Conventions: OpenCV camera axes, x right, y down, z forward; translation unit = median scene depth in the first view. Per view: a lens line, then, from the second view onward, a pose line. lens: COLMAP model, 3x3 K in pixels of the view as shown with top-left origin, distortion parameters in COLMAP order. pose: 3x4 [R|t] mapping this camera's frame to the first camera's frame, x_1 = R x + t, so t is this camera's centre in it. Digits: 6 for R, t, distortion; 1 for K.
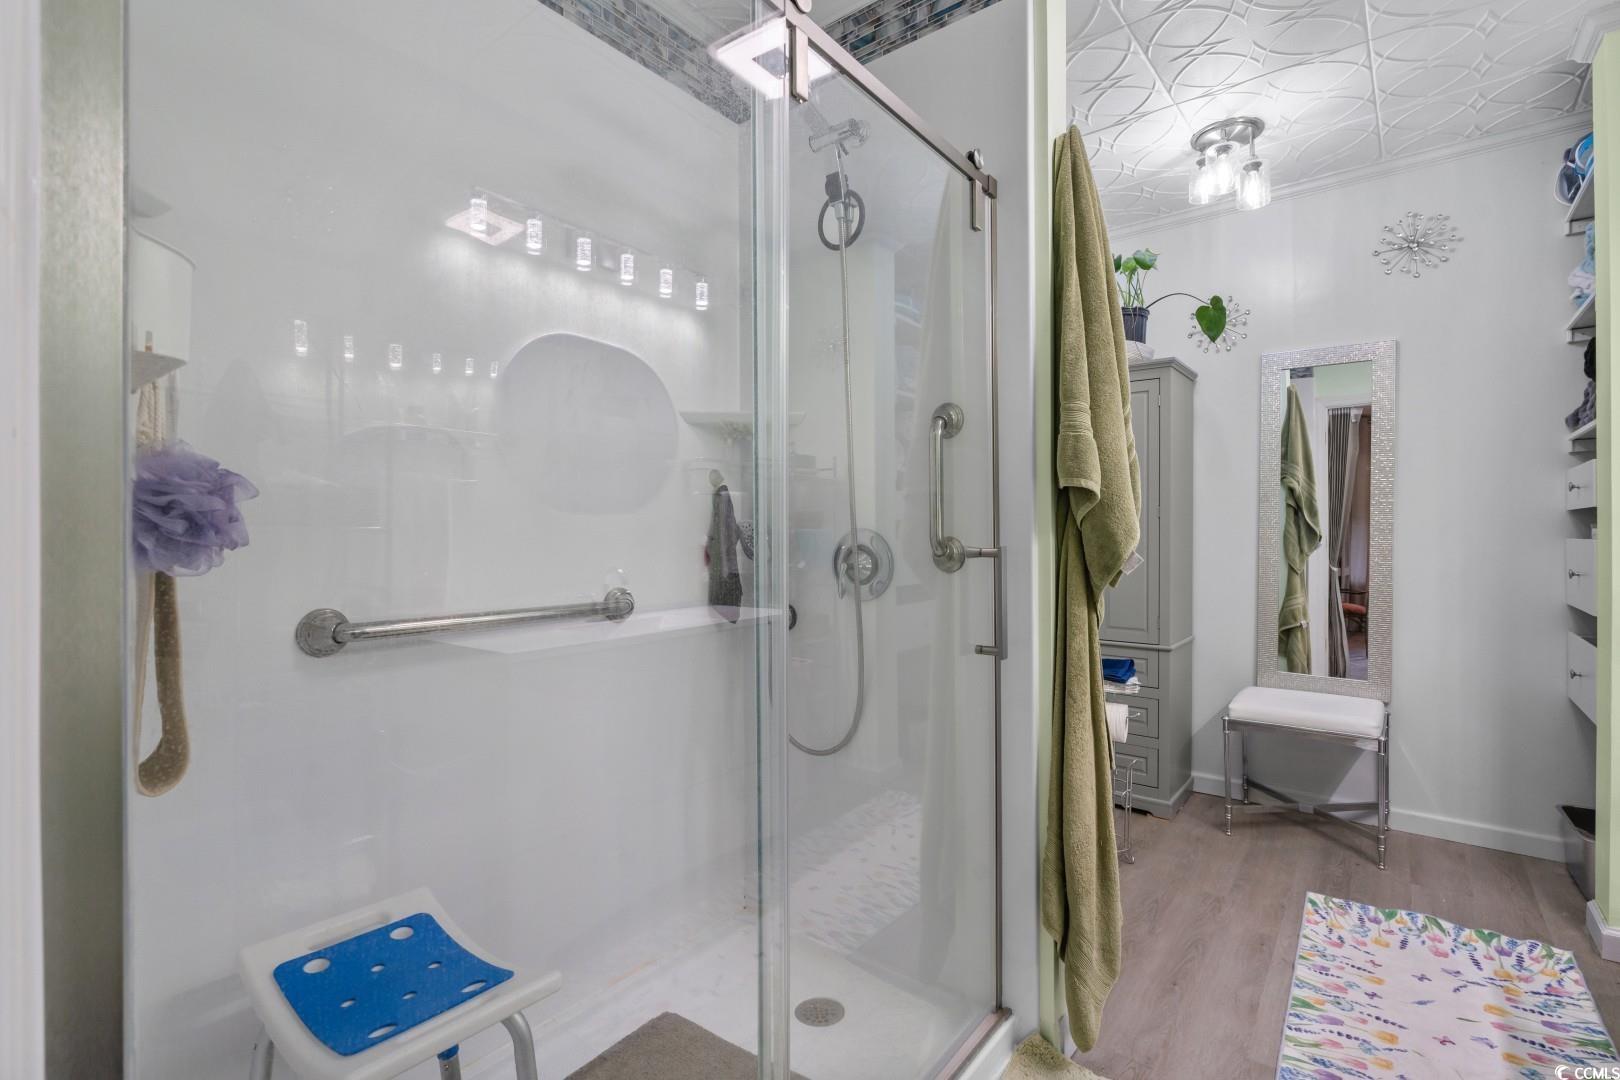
lens RADIAL K [[744.0, 0, 814.9], [0, 744.0, 566.2], [0, 0, 1]] dist [-0.002429, -0.000093]
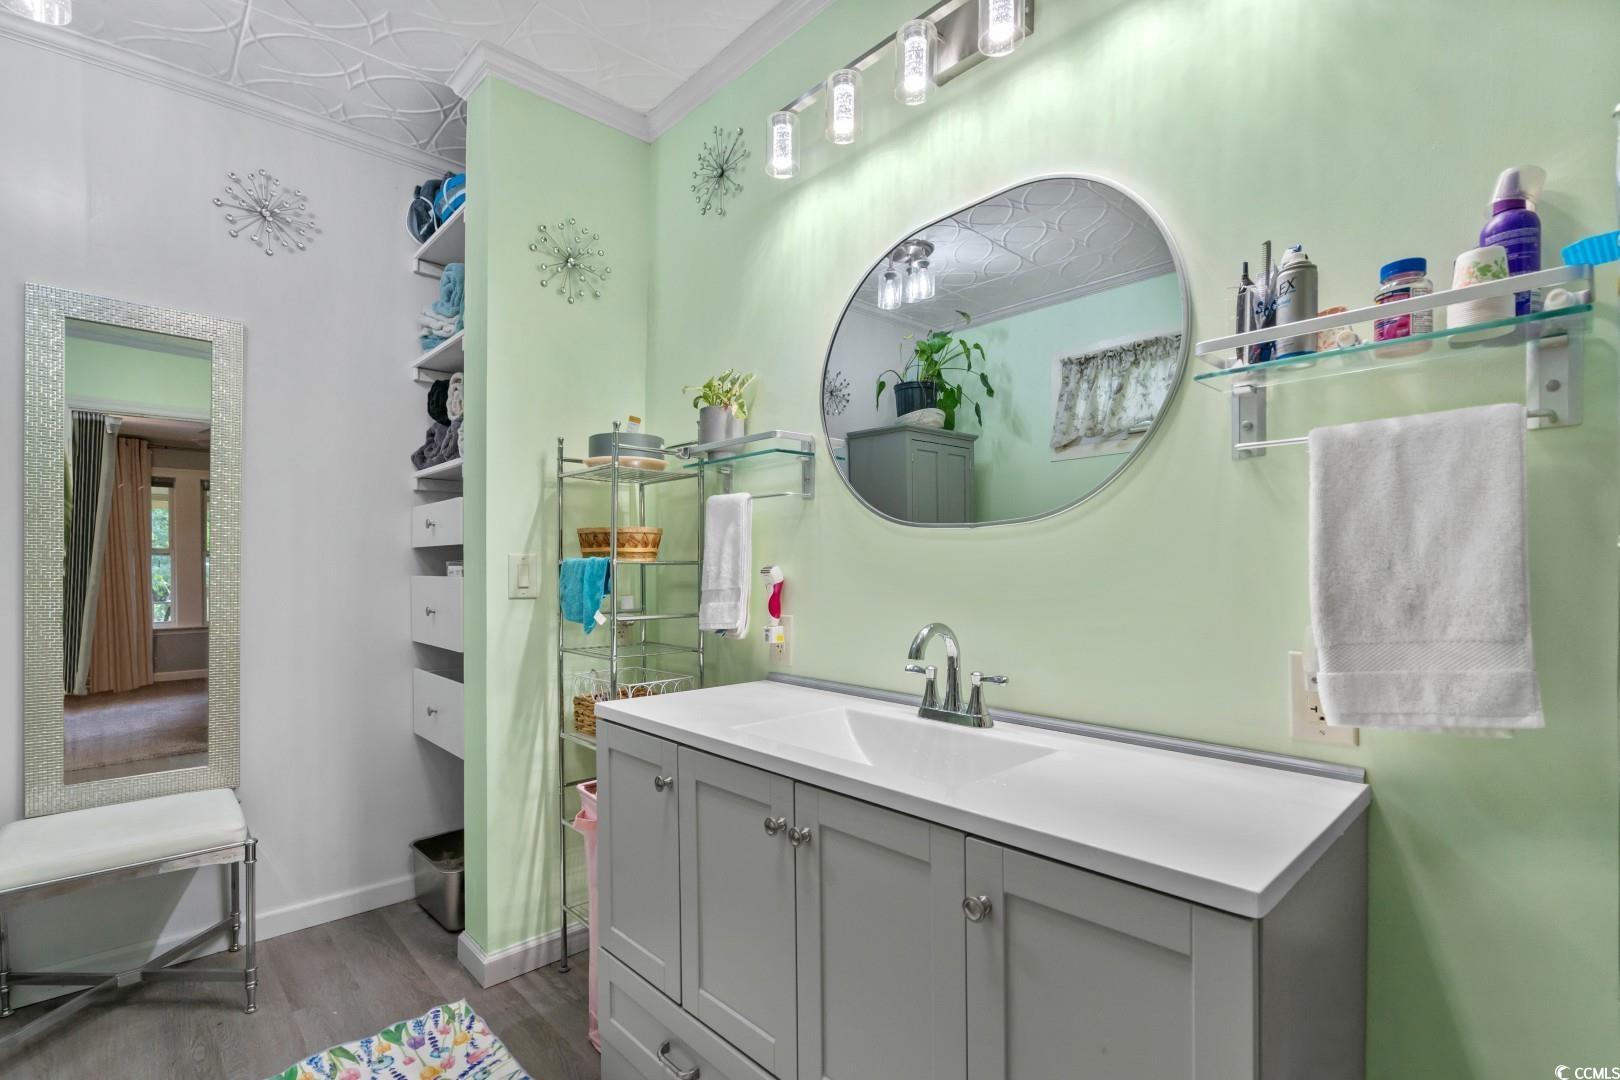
lens RADIAL K [[744.0, 0, 814.9], [0, 744.0, 566.2], [0, 0, 1]] dist [-0.002429, -0.000093]
pose [[0.139569, 0.002503, 0.990209, 0.097182], [0.039212, 0.999198, -0.008053, -0.021078], [-0.989436, 0.039952, 0.139359, 0.328967]]
